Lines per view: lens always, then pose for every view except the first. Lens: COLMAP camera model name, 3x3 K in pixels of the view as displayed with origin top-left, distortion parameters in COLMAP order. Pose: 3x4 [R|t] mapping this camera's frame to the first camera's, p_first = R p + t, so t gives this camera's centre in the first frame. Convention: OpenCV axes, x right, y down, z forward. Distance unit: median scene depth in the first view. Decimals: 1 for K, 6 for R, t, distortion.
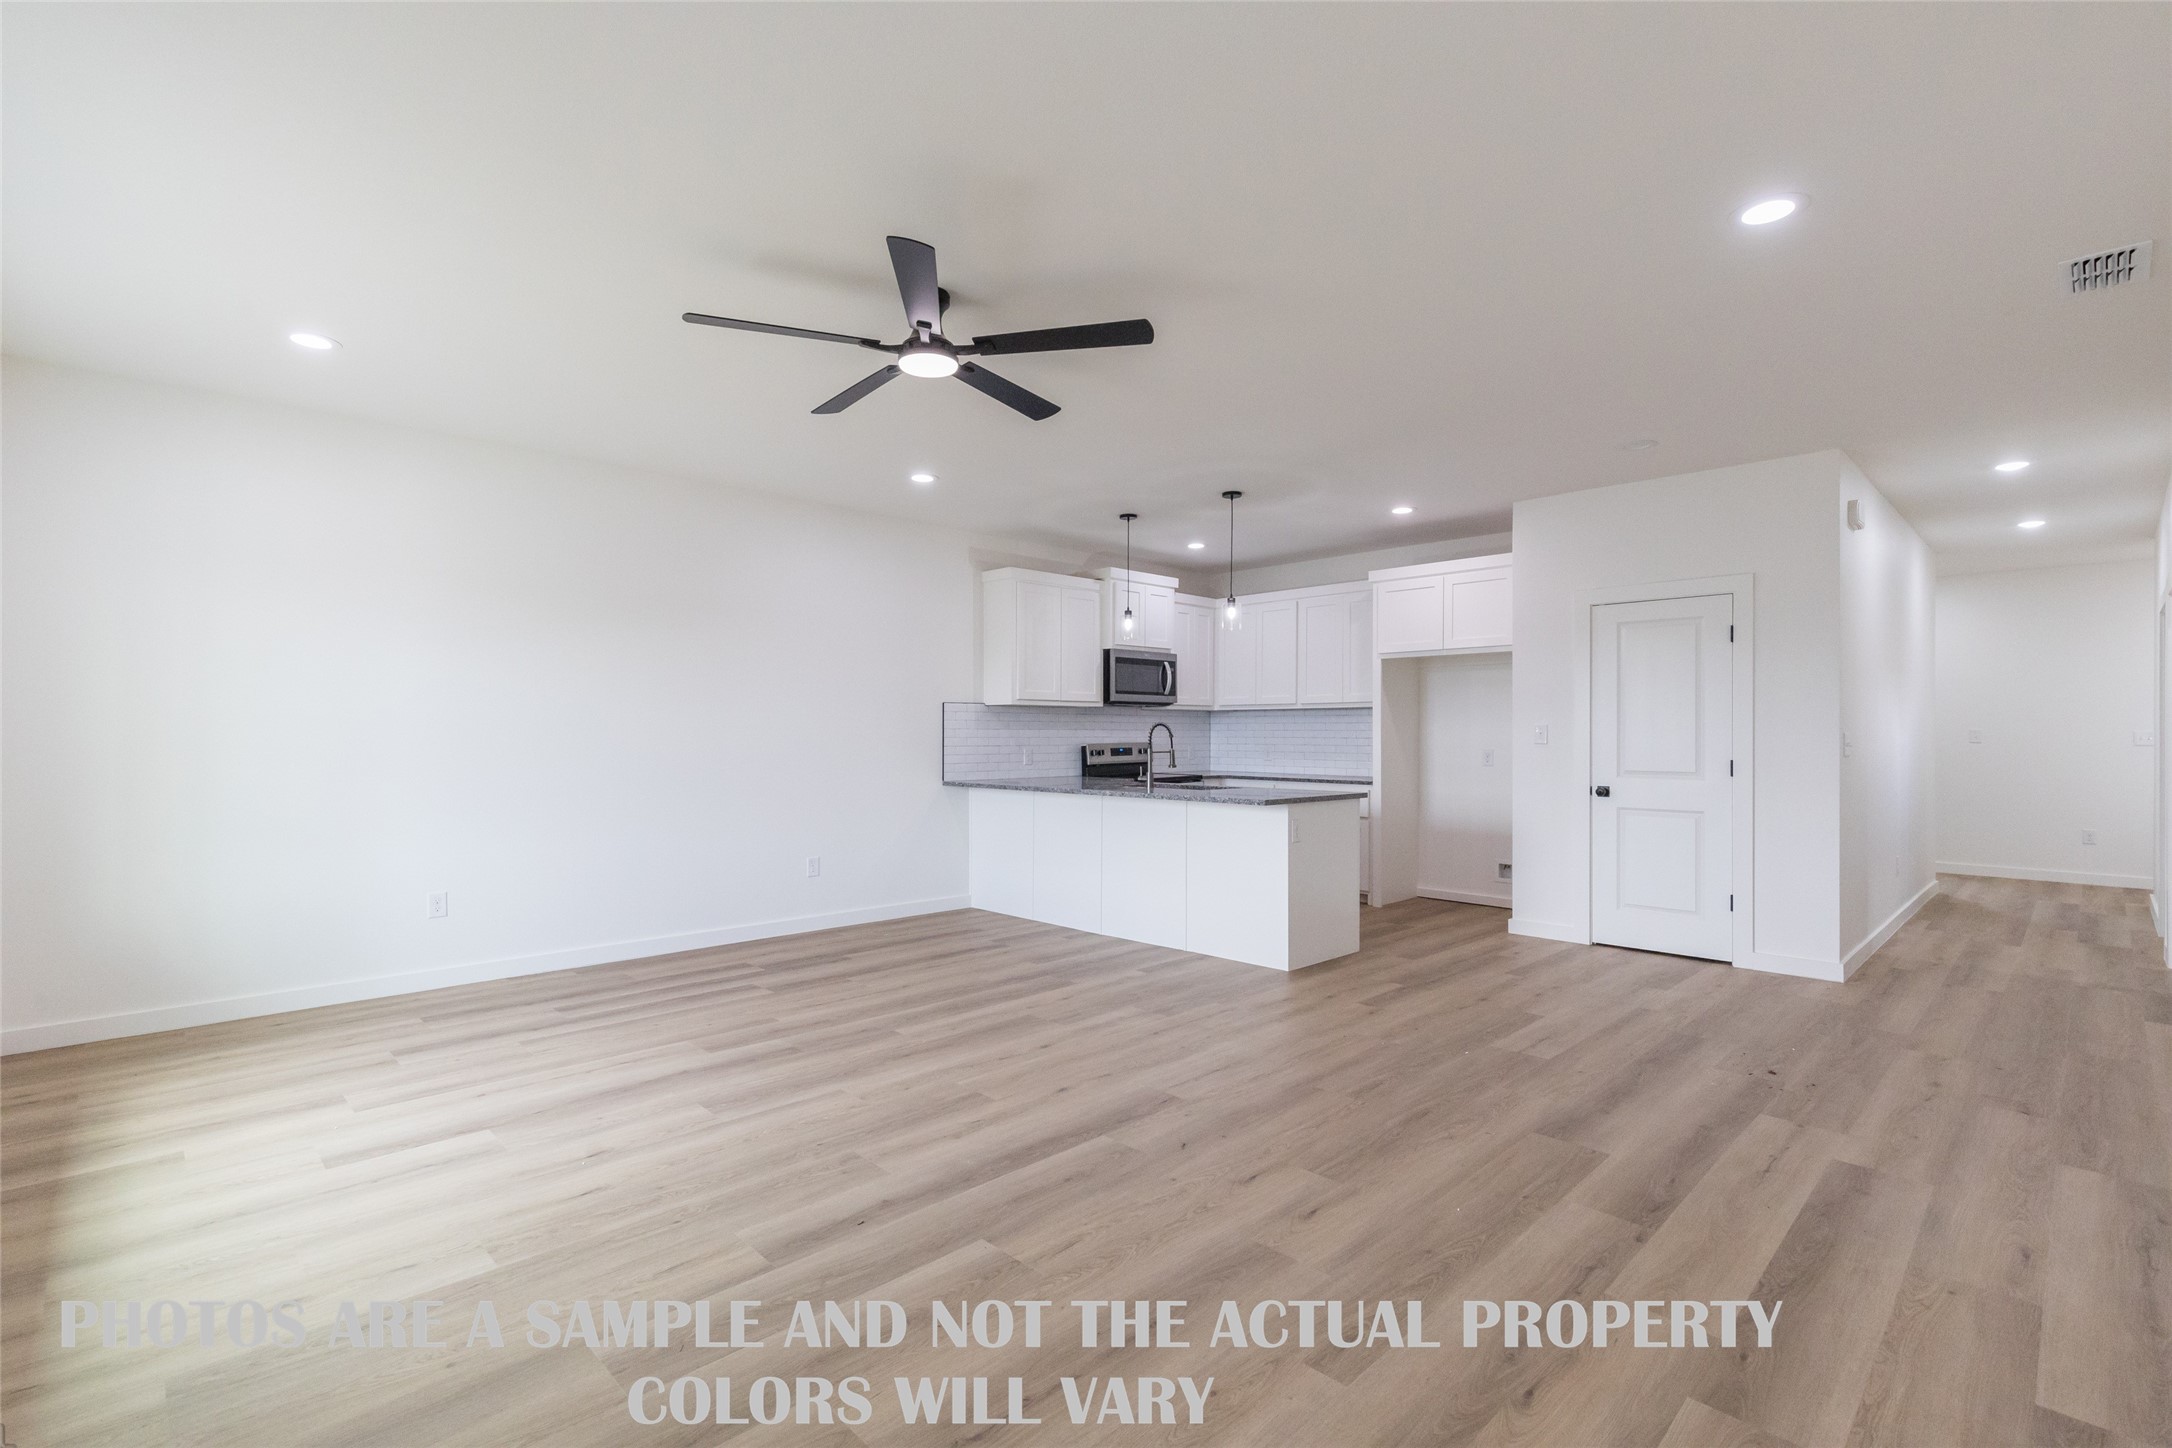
lens RADIAL K [[989.6, 0, 1084.4], [0, 989.6, 729.8], [0, 0, 1]] dist [0.012001, -0.000382]
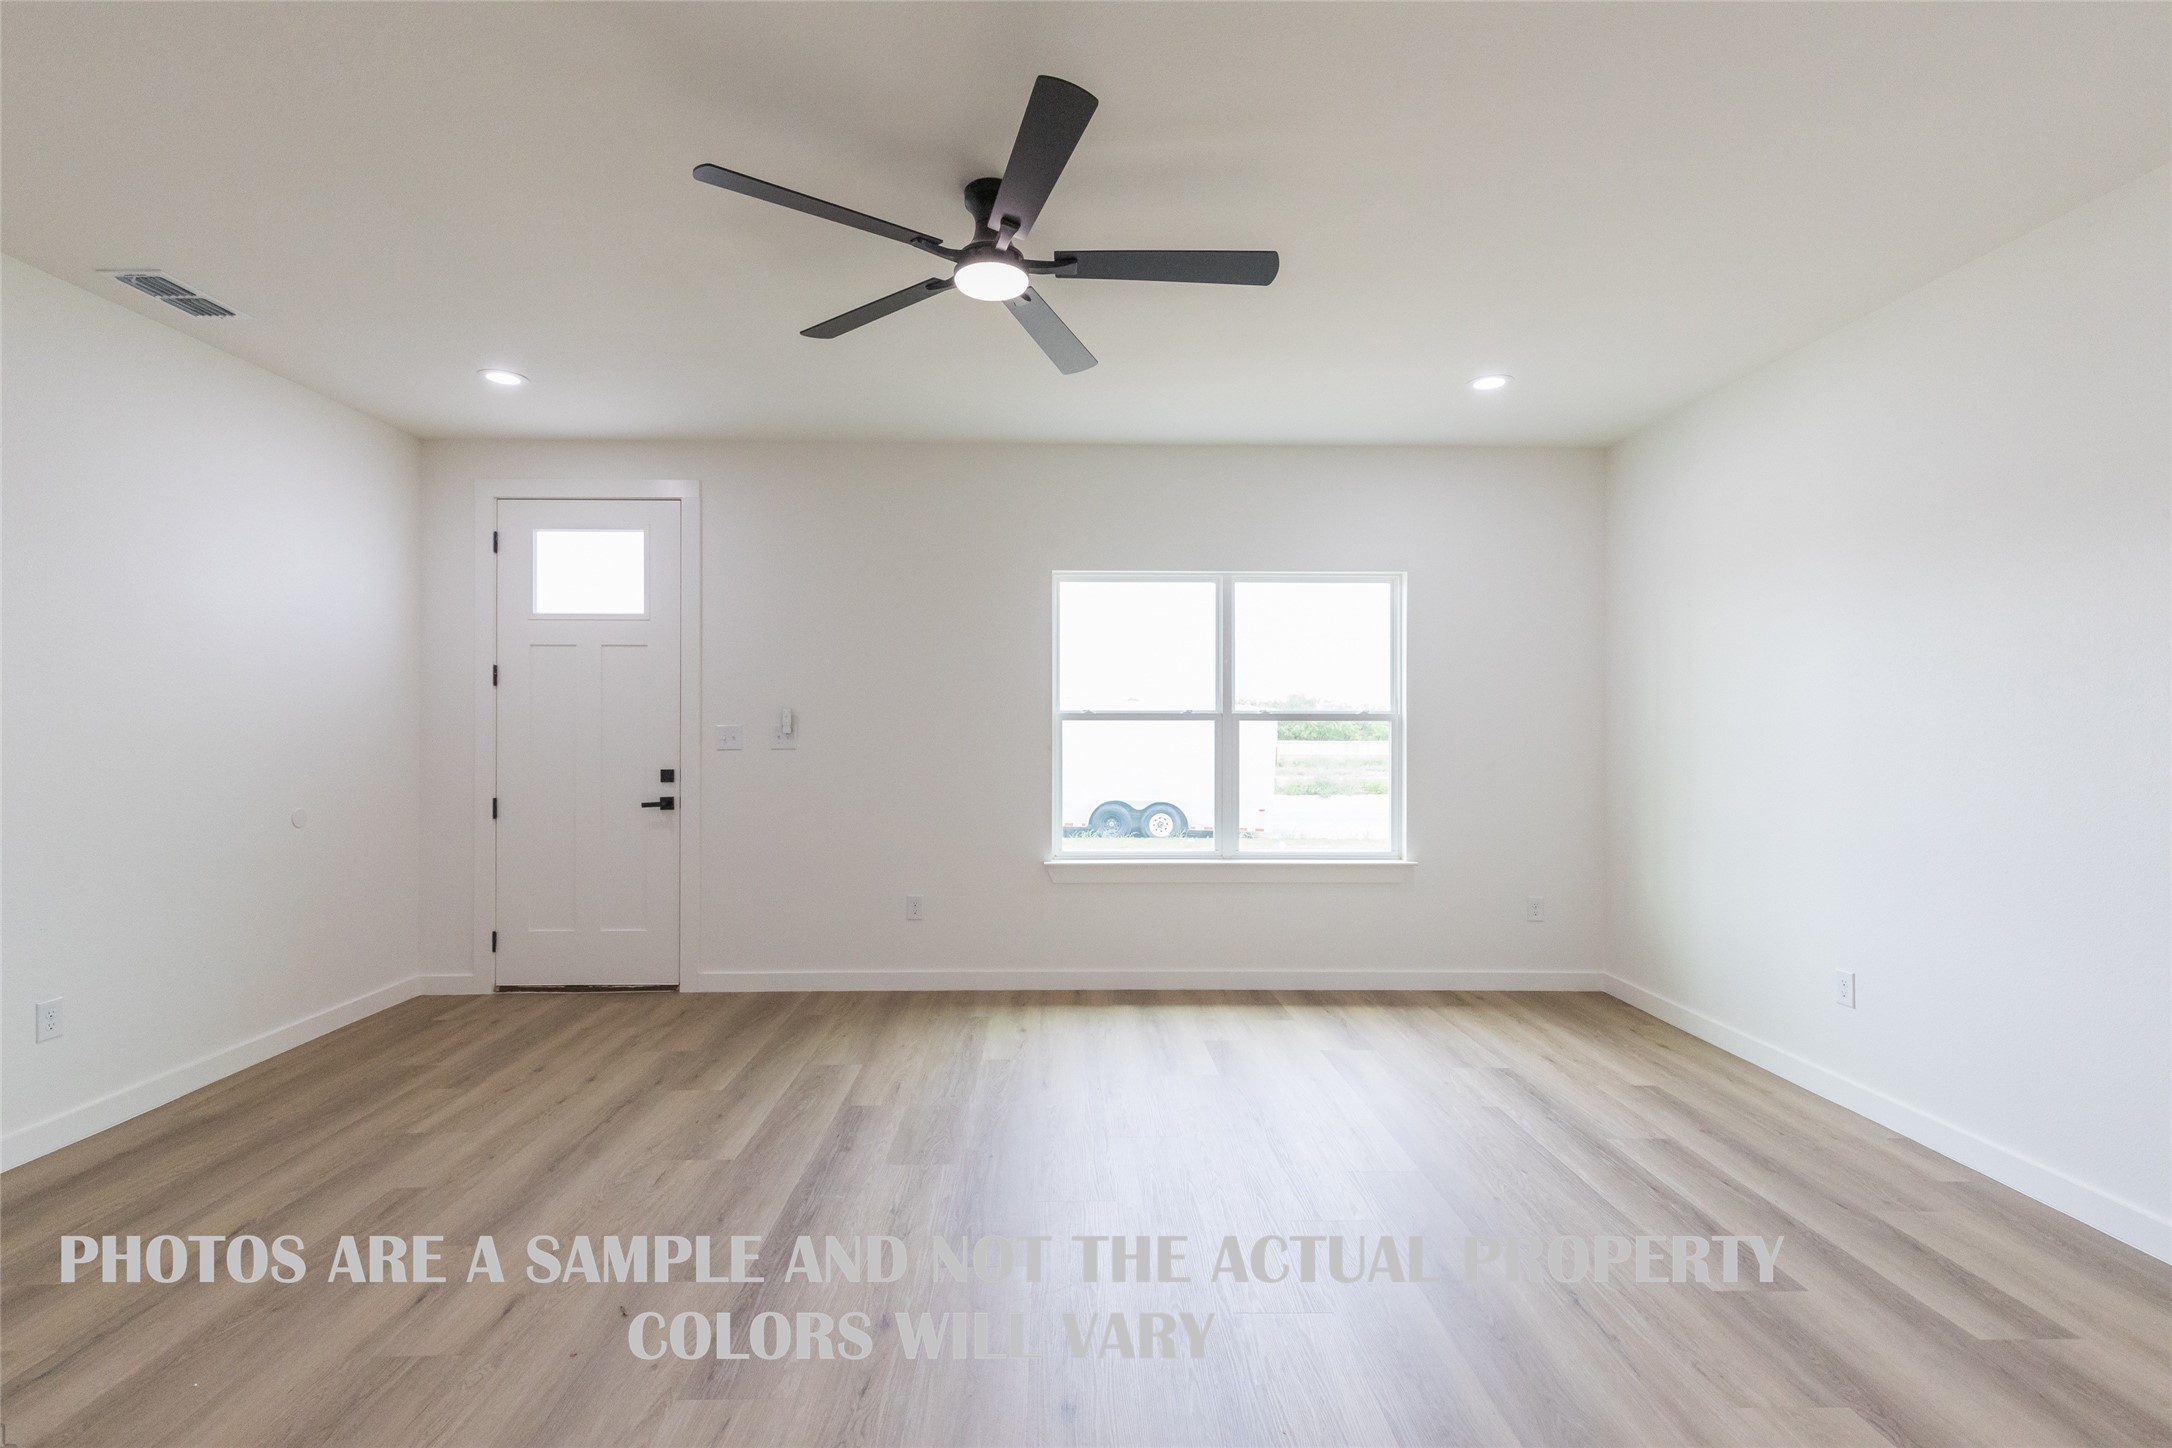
lens RADIAL K [[951.0, 0, 1035.9], [0, 951.0, 725.9], [0, 0, 1]] dist [-0.000751, -0.000321]
pose [[-0.691702, -0.004486, -0.722169, 0.203004], [-0.004209, 0.999989, -0.002180, -0.007531], [0.722171, 0.001532, -0.691713, 0.867768]]
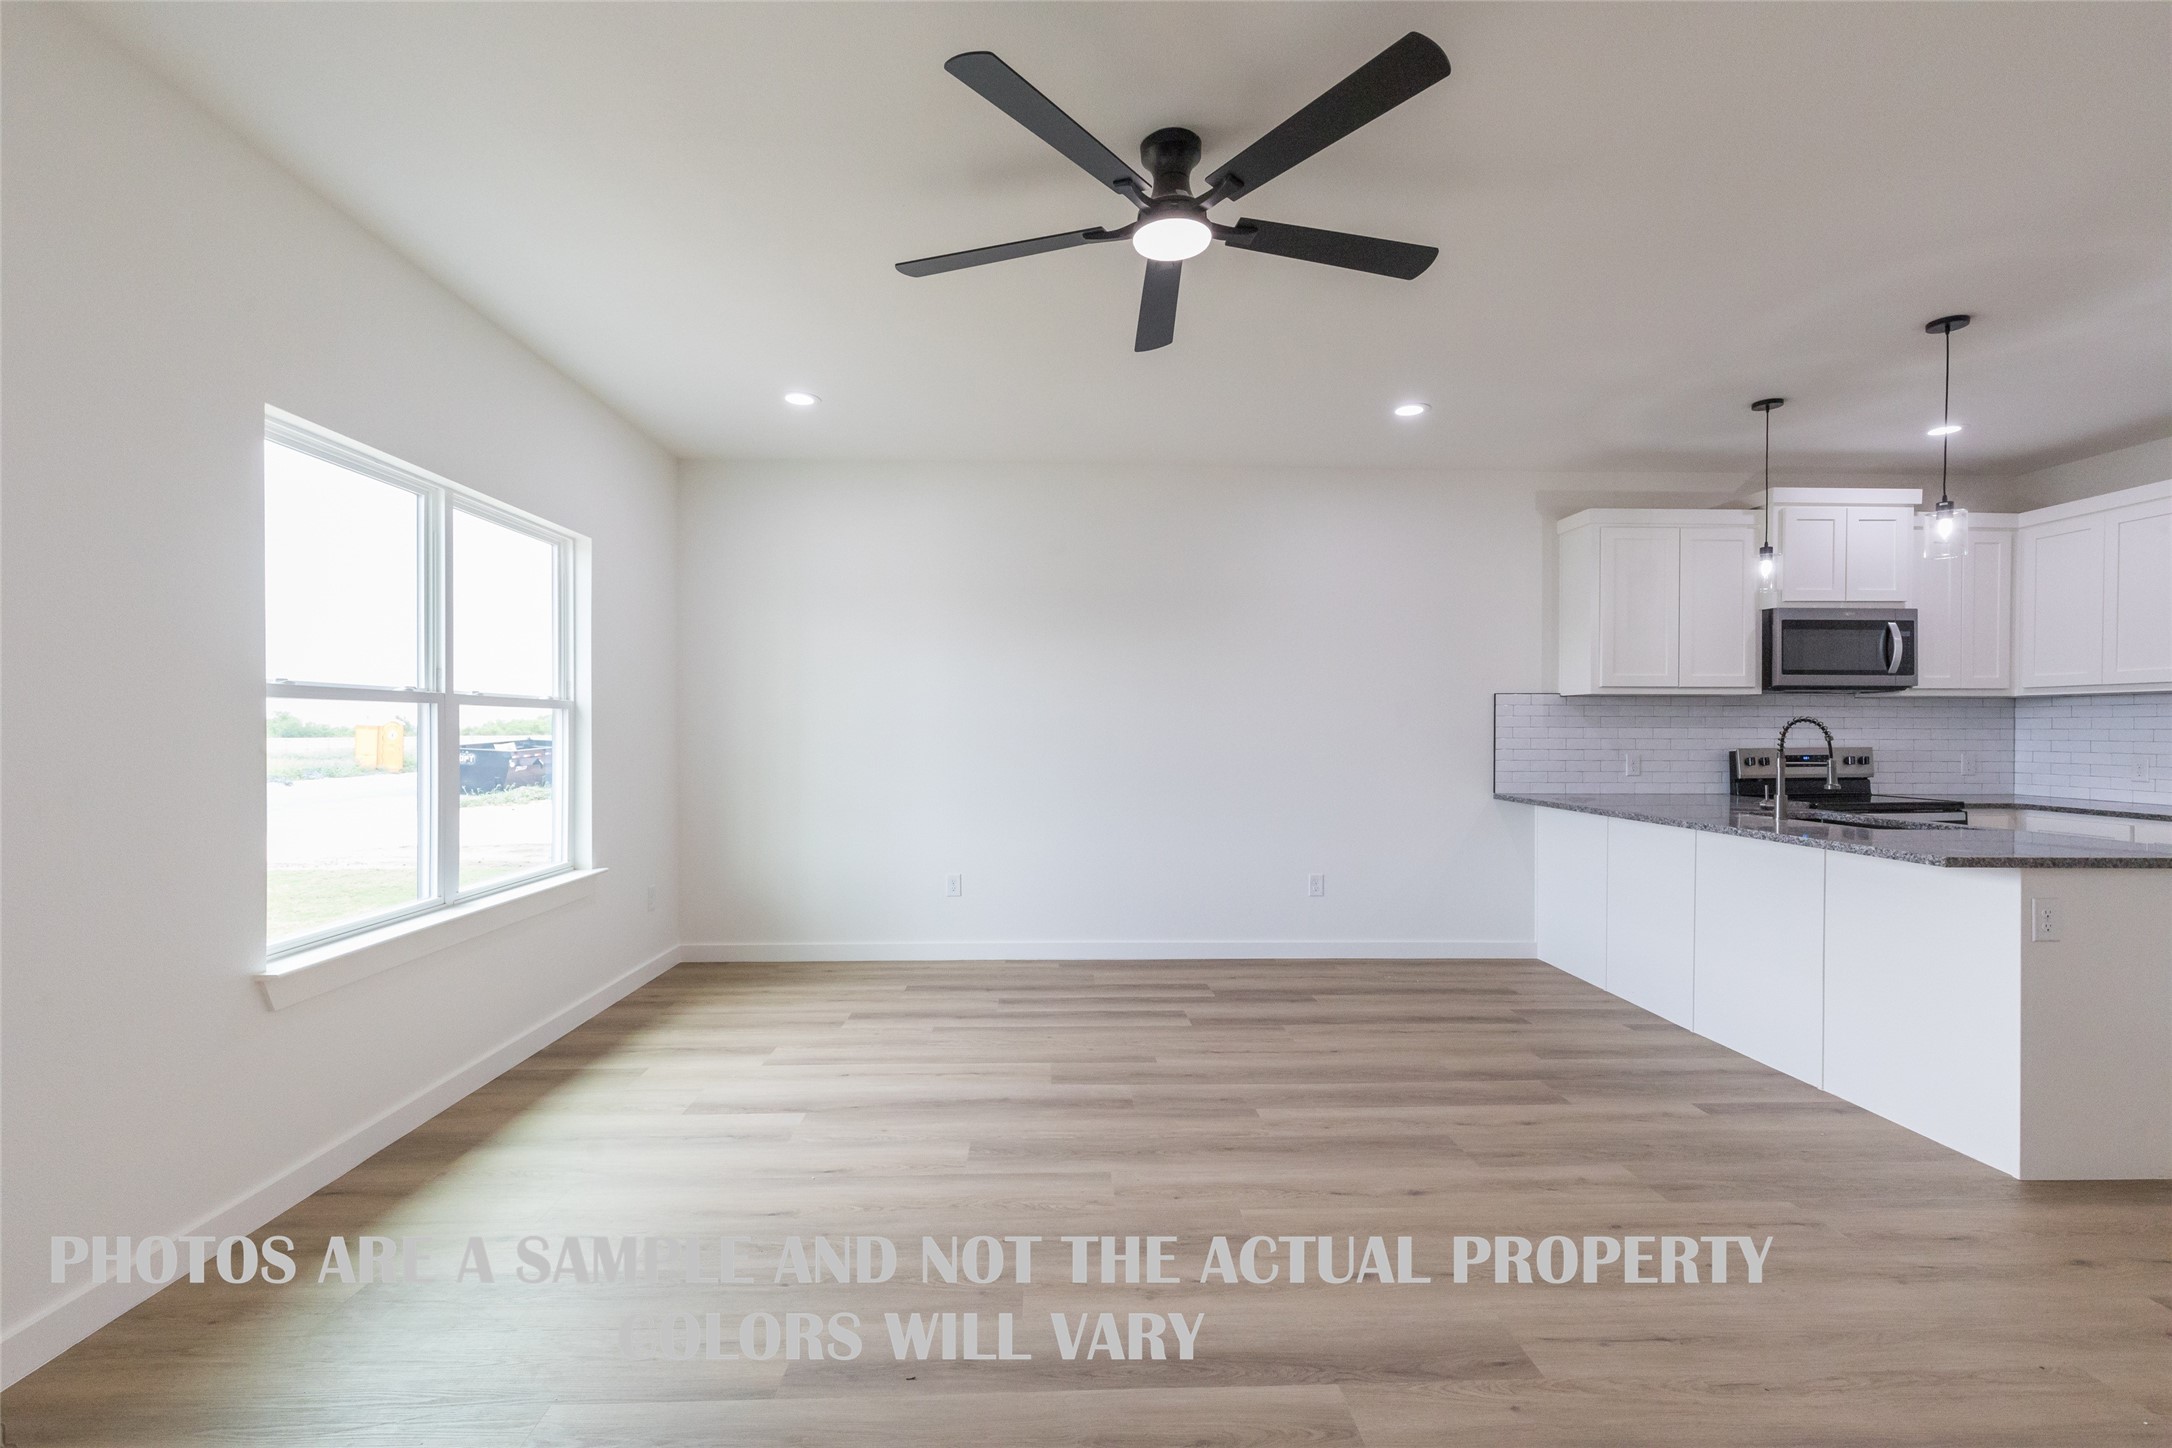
lens RADIAL K [[989.6, 0, 1084.4], [0, 989.6, 729.8], [0, 0, 1]] dist [0.012001, -0.000382]
pose [[0.744630, 0.001624, -0.667476, 0.164116], [-0.000148, 0.999997, 0.002267, -0.000498], [0.667478, -0.001589, 0.744628, 0.225243]]
